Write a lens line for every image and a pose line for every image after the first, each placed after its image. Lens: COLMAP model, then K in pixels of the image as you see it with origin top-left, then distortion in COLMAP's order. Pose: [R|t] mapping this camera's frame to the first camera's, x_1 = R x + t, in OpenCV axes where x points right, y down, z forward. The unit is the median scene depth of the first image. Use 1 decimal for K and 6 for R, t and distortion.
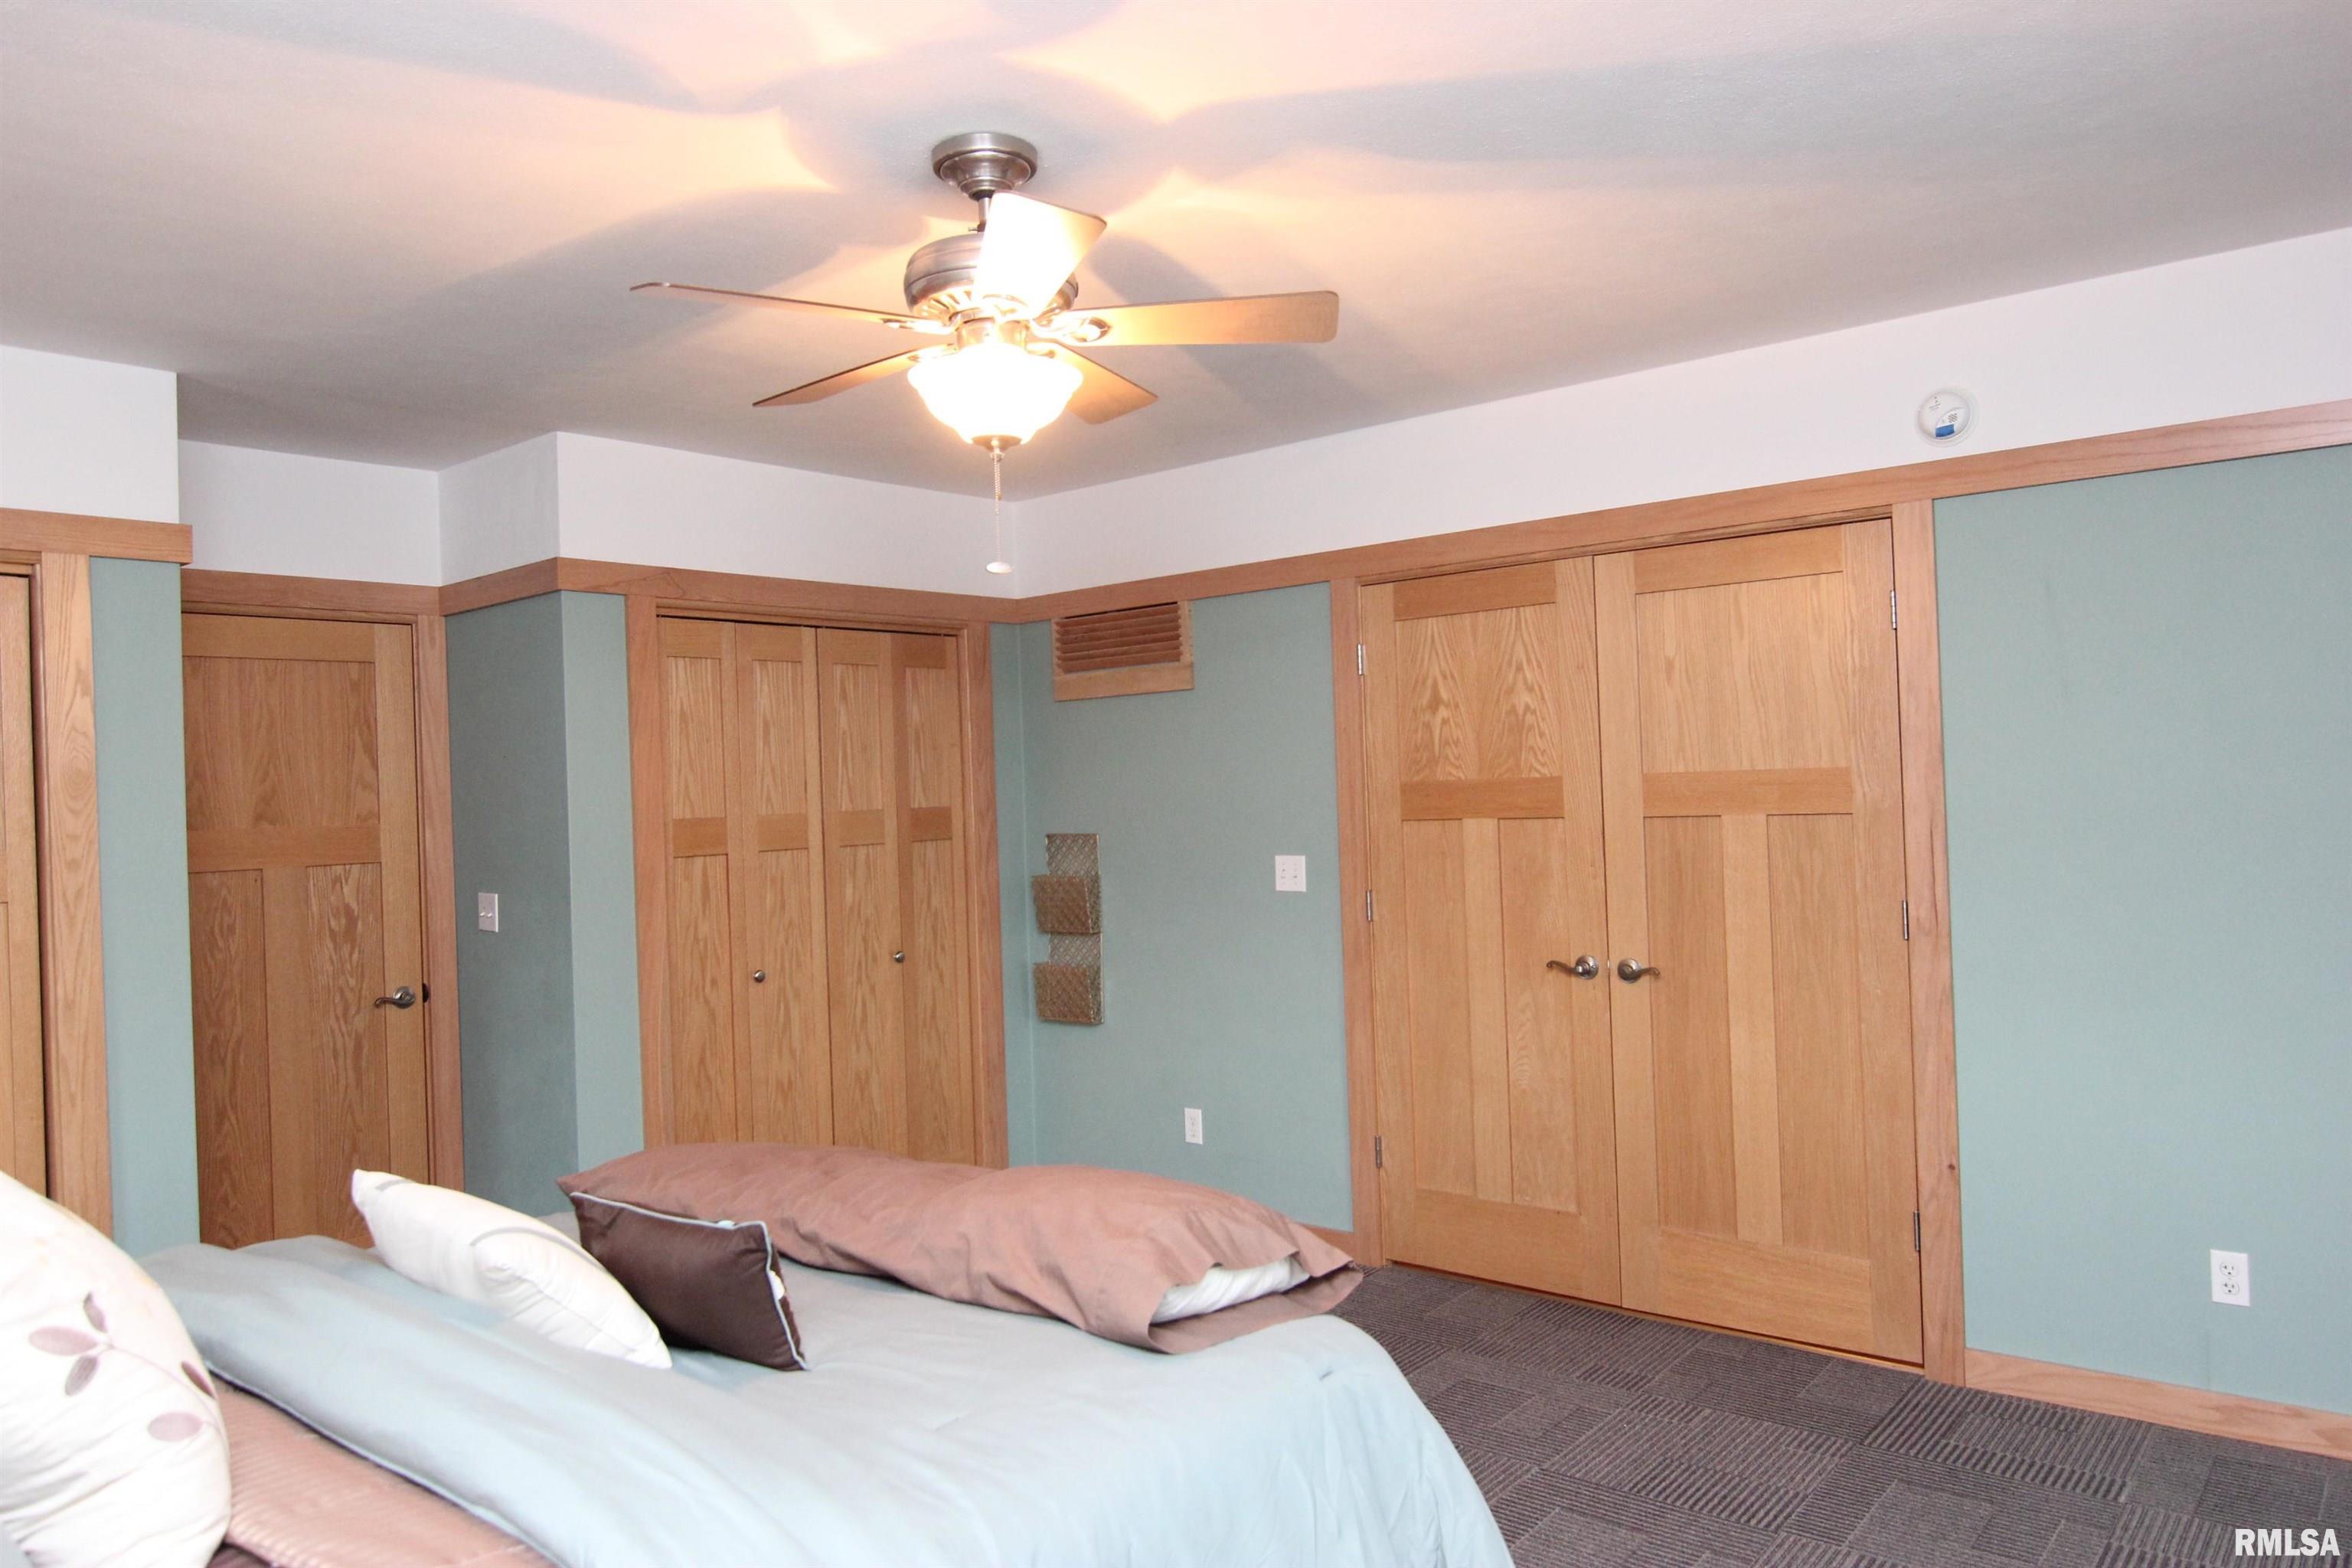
lens RADIAL K [[1524.5, 0, 1186.7], [0, 1524.5, 775.4], [0, 0, 1]] dist [0.003401, -0.020352]
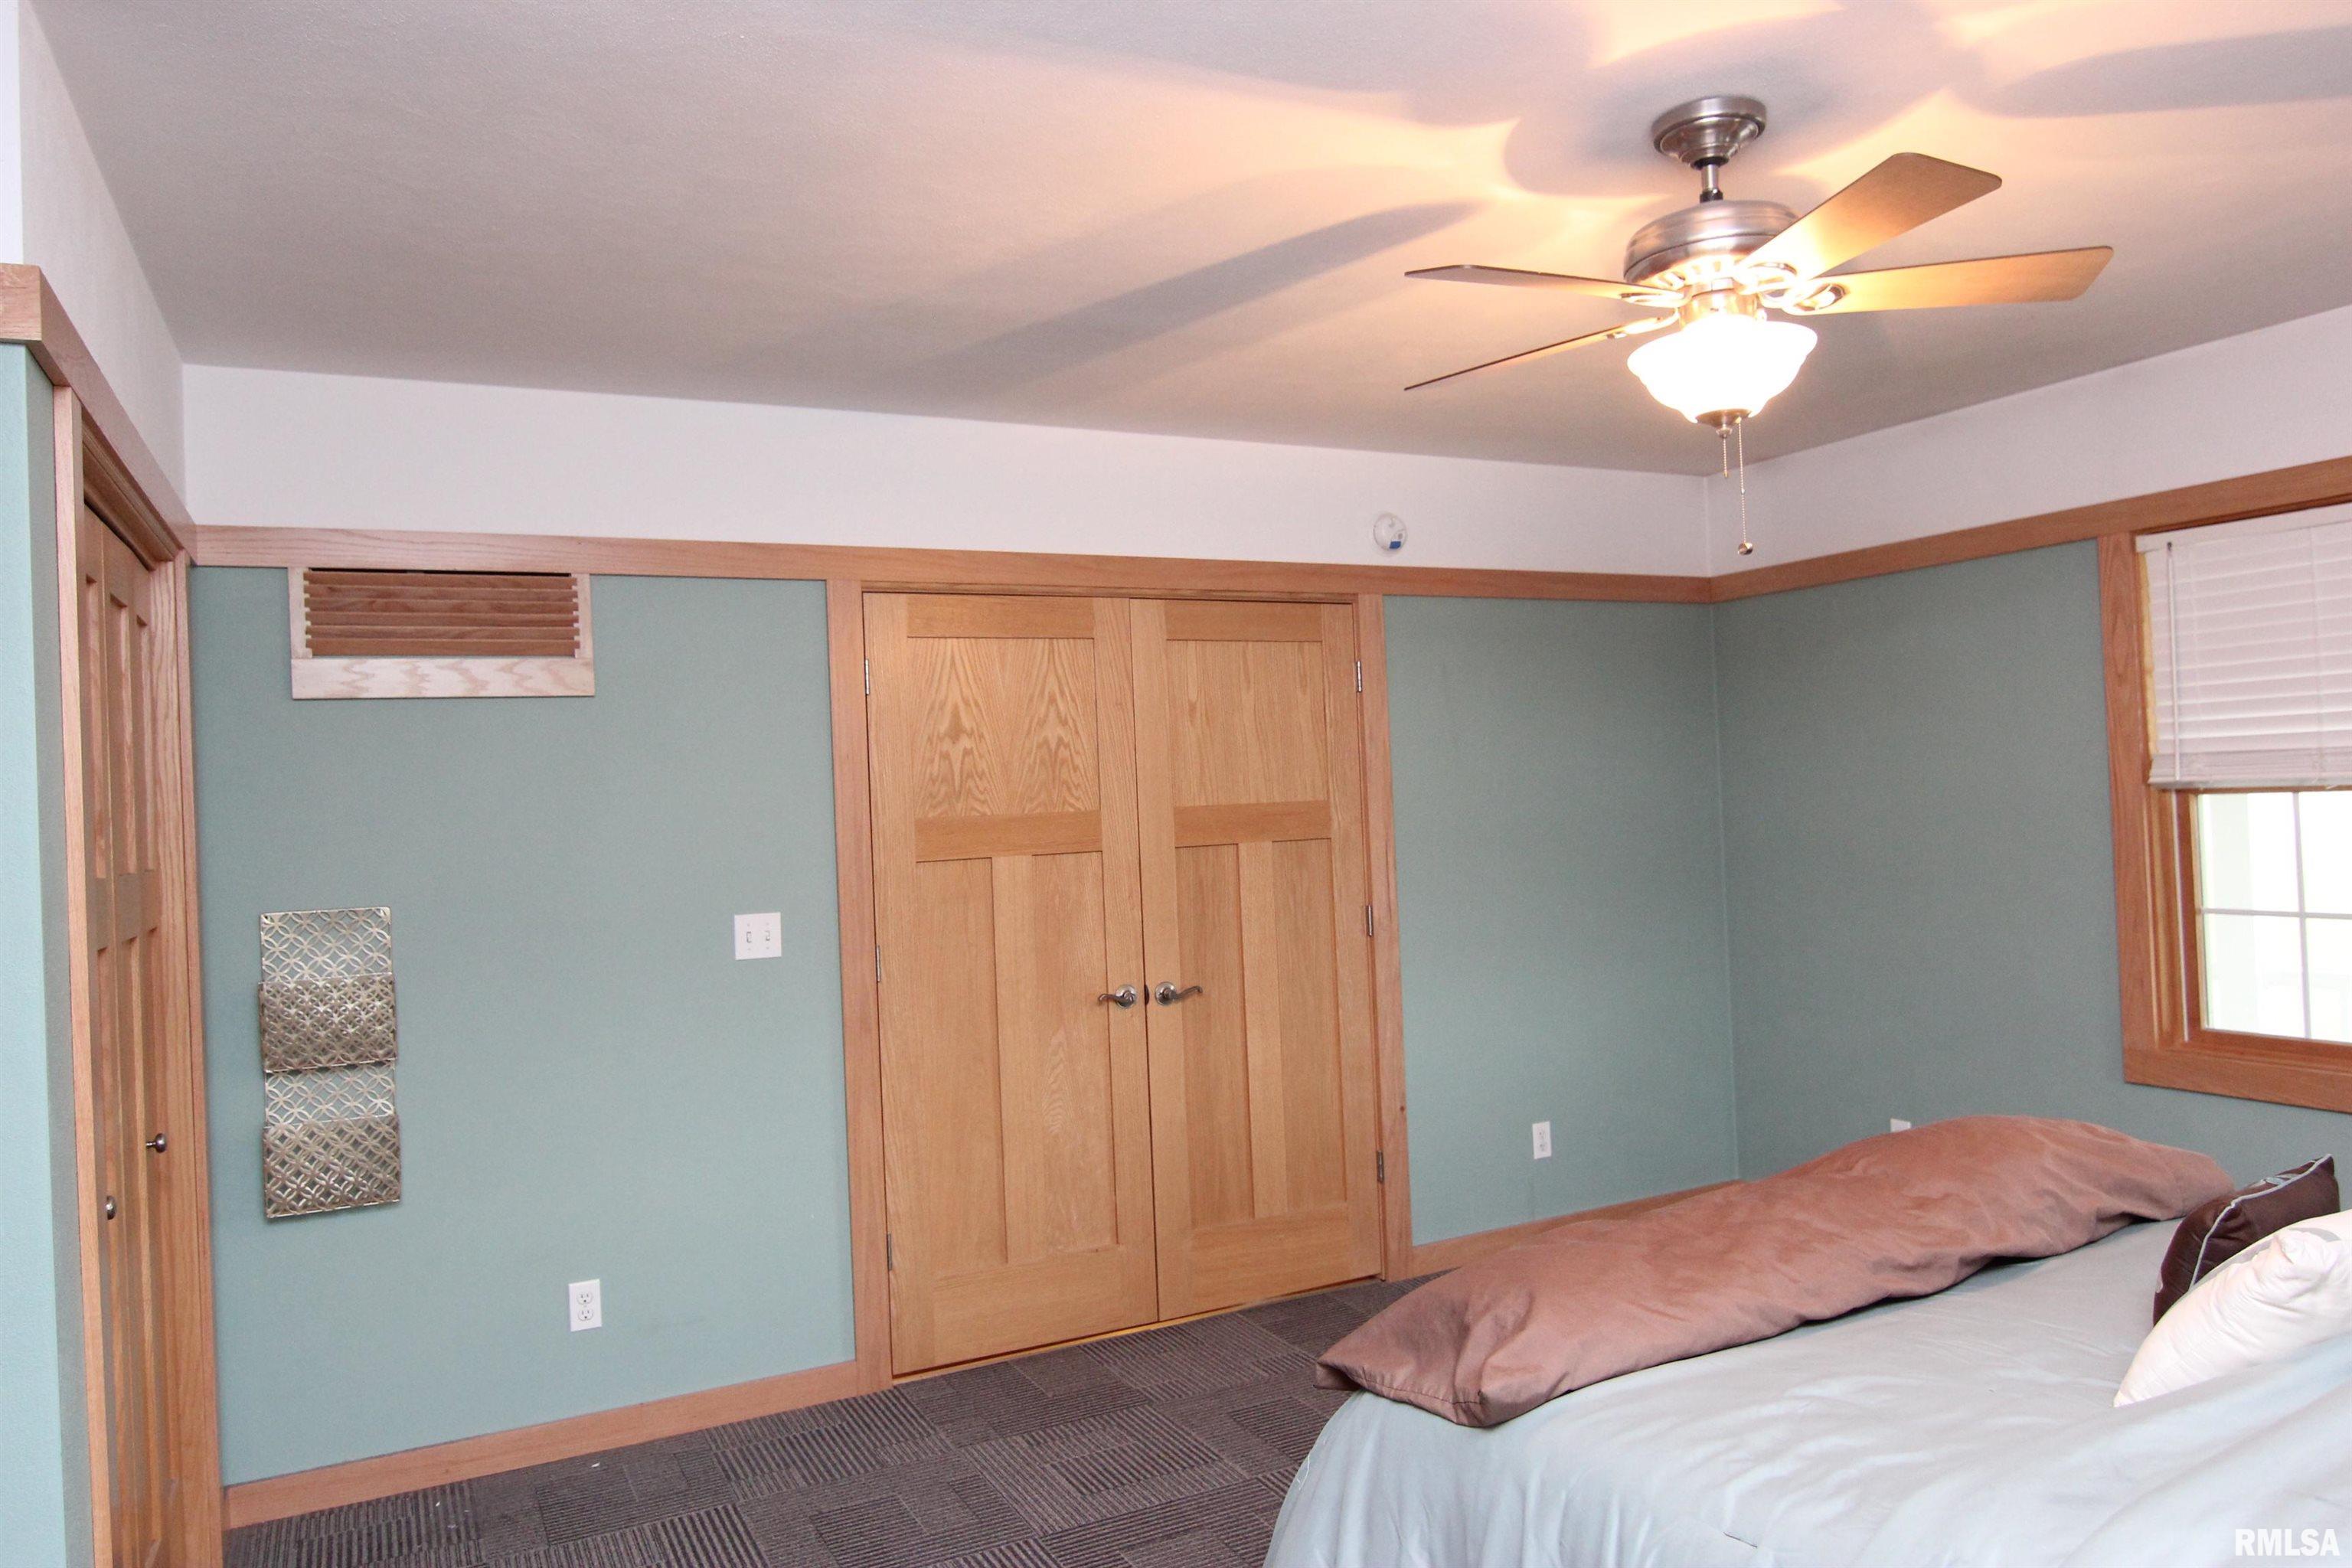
lens RADIAL K [[1536.7, 0, 1183.0], [0, 1536.7, 766.4], [0, 0, 1]] dist [-0.005654, -0.001392]
pose [[0.401106, 0.038158, 0.915237, -0.660285], [0.021700, 0.998456, -0.051138, 0.024686], [-0.915775, 0.040373, 0.399658, 0.538125]]
